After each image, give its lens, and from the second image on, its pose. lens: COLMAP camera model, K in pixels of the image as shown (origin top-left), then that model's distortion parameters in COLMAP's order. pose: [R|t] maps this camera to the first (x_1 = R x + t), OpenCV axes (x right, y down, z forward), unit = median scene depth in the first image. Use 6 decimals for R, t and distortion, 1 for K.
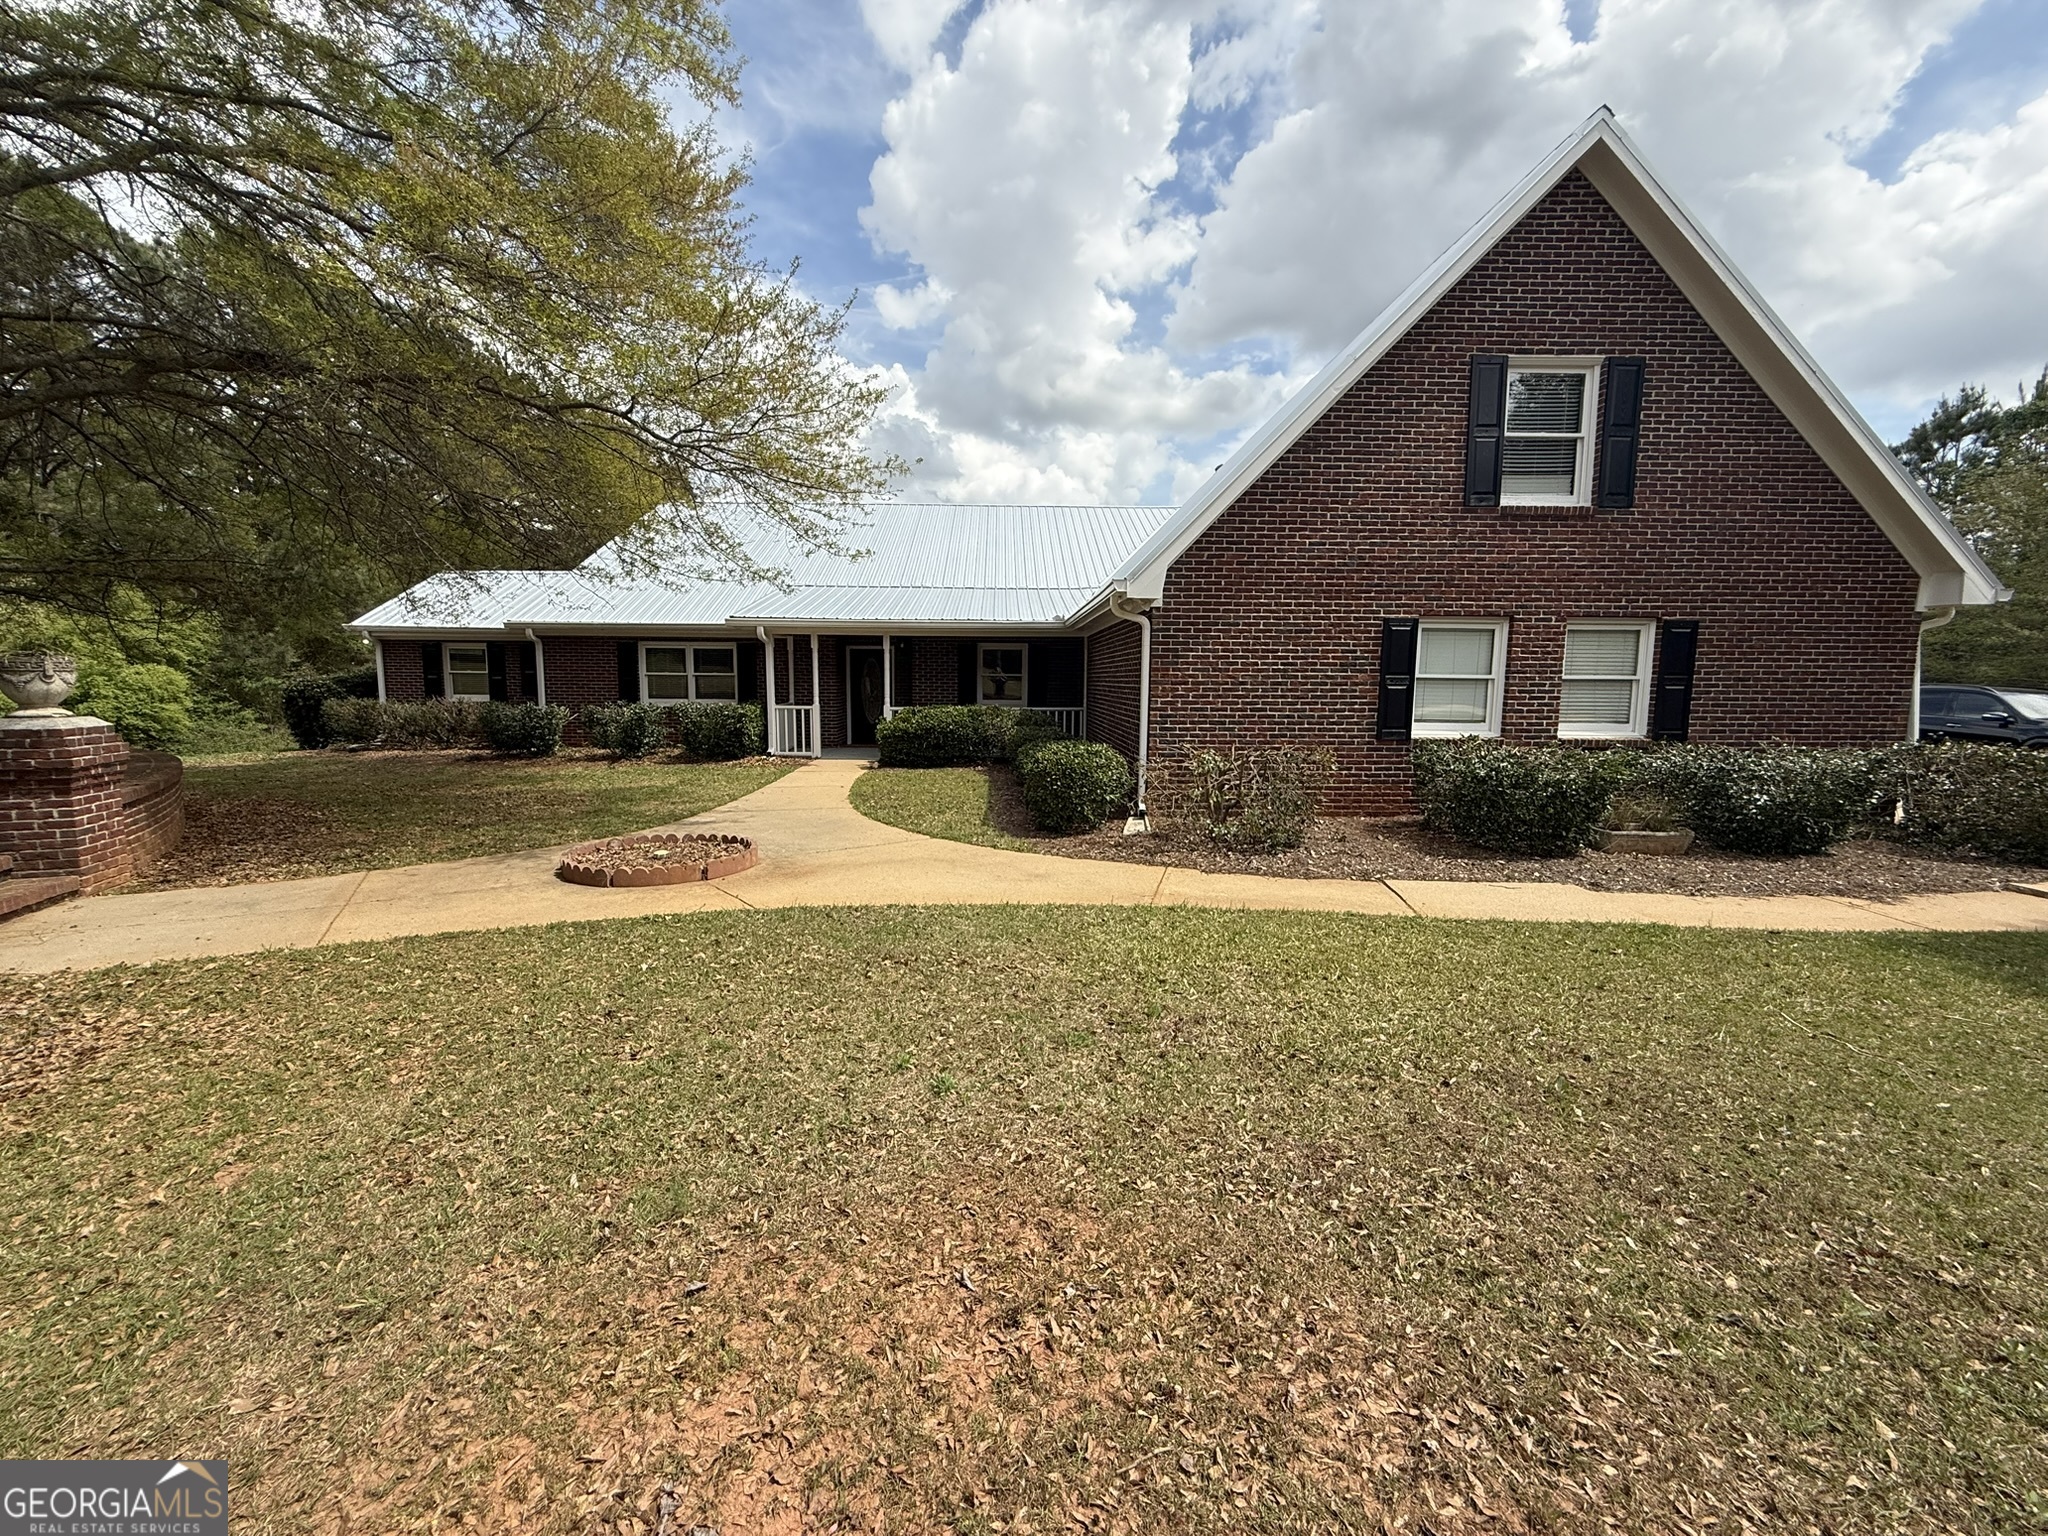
lens RADIAL K [[814.0, 0, 1016.5], [0, 814.0, 765.5], [0, 0, 1]] dist [-0.000538, -0.000574]
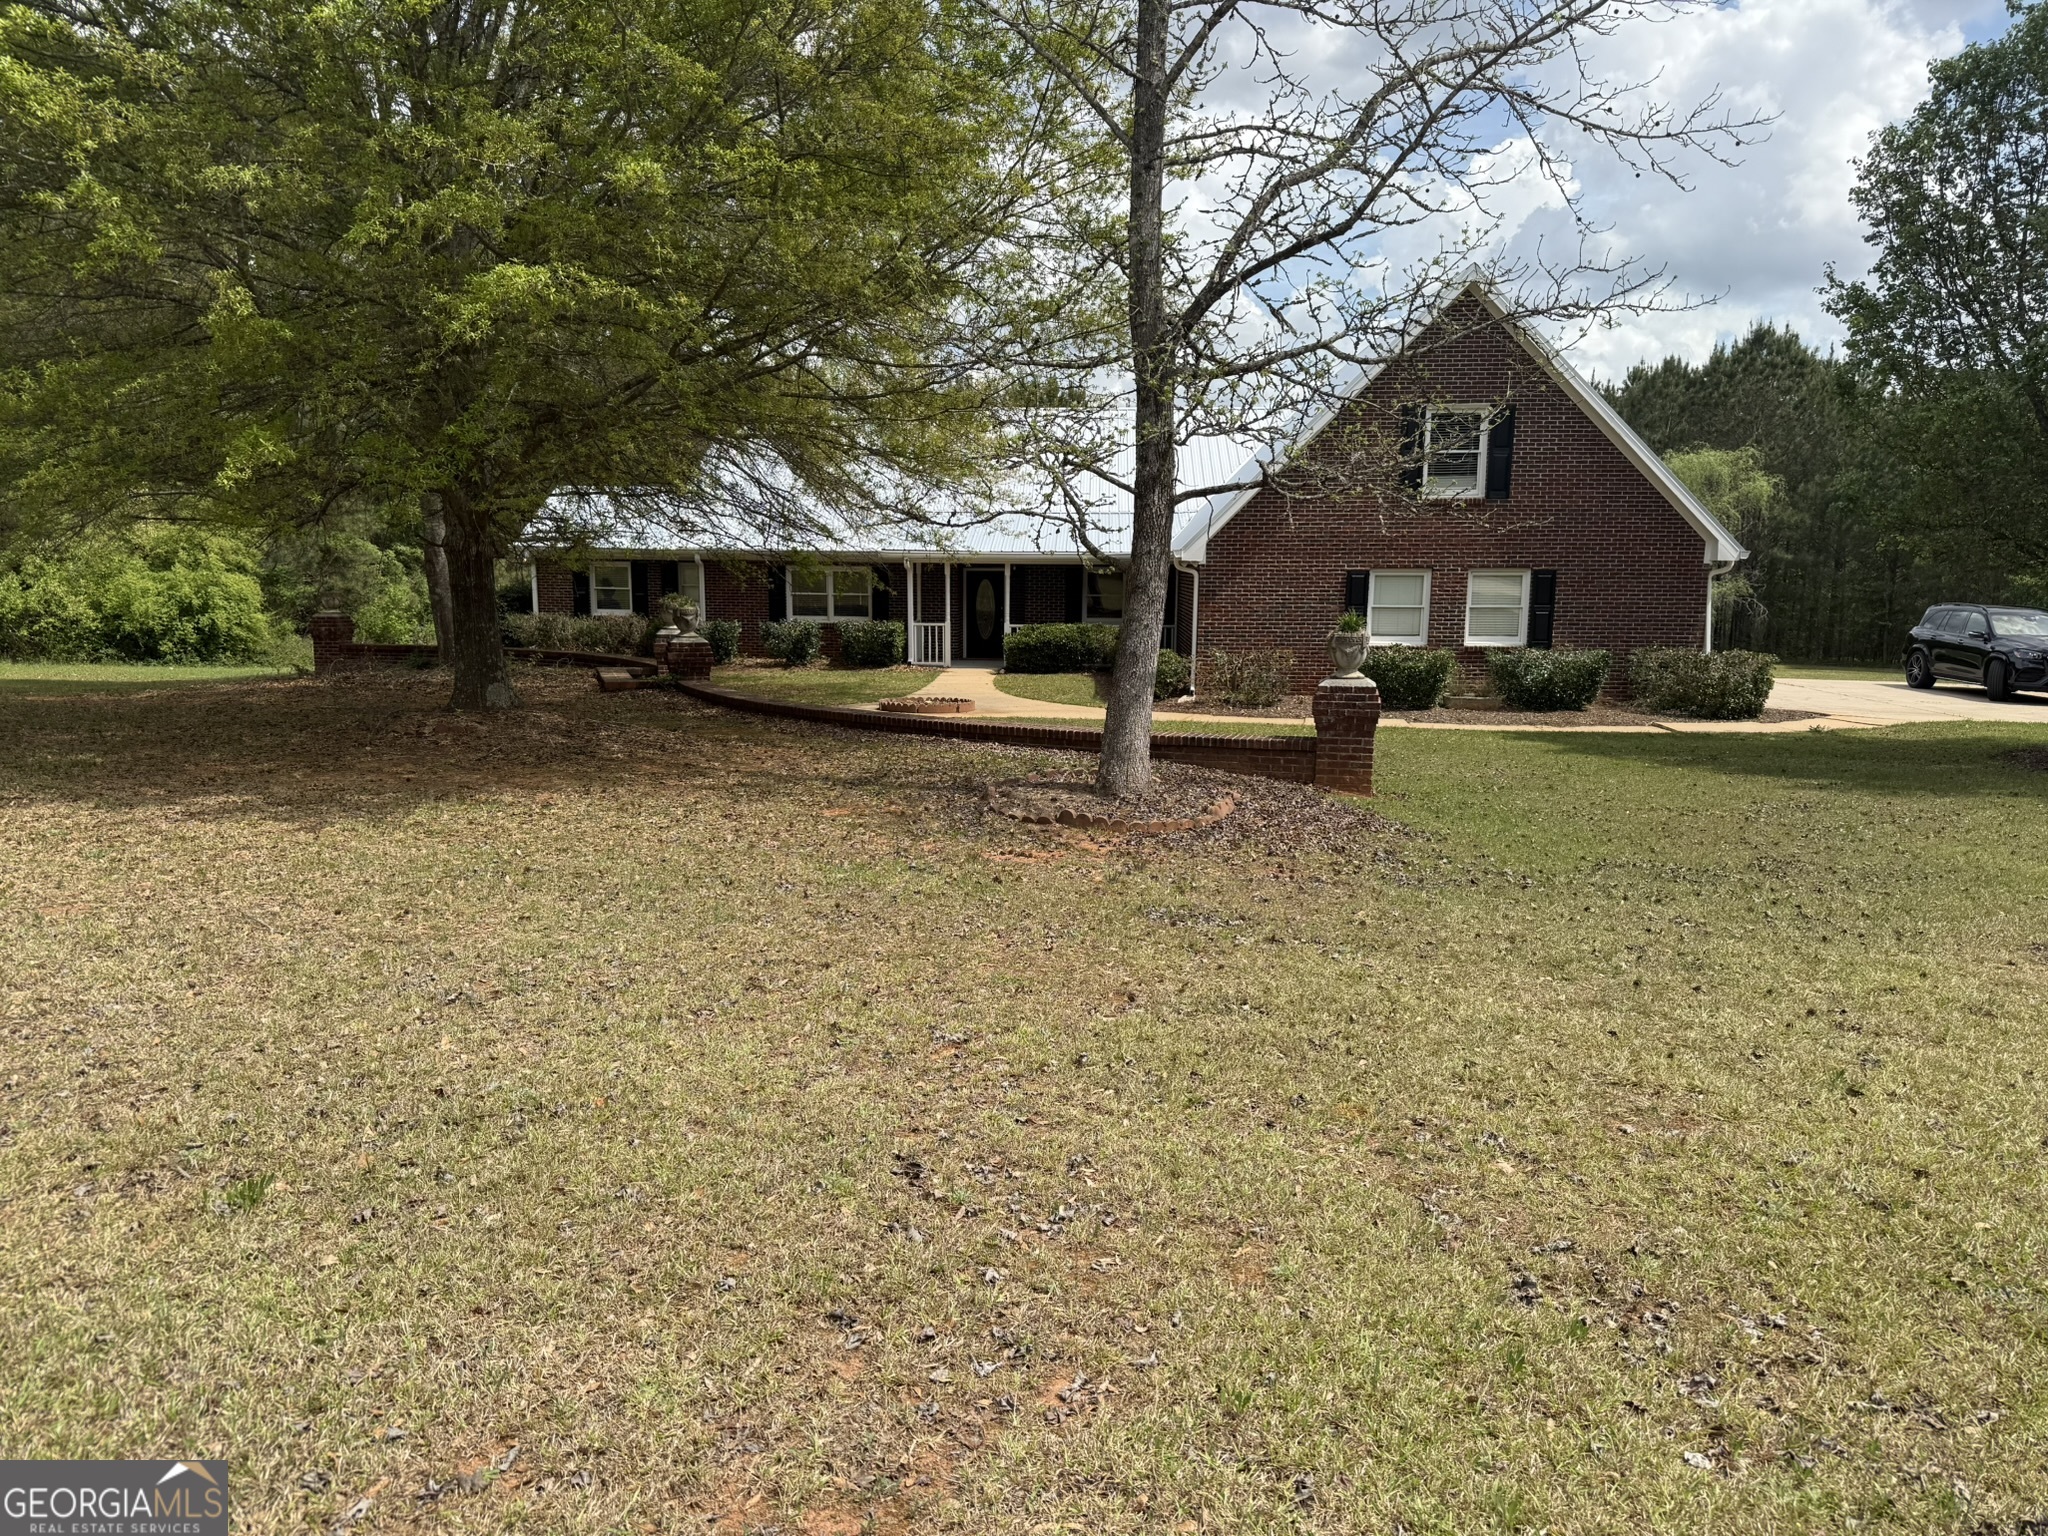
lens RADIAL K [[1428.5, 0, 1024.0], [0, 1428.5, 768.0], [0, 0, 1]] dist [0.093802, -0.000420]
pose [[0.997775, 0.008804, -0.066091, 0.006935], [-0.006549, 0.999392, 0.034258, 0.073253], [0.066353, -0.033749, 0.997225, -1.199981]]
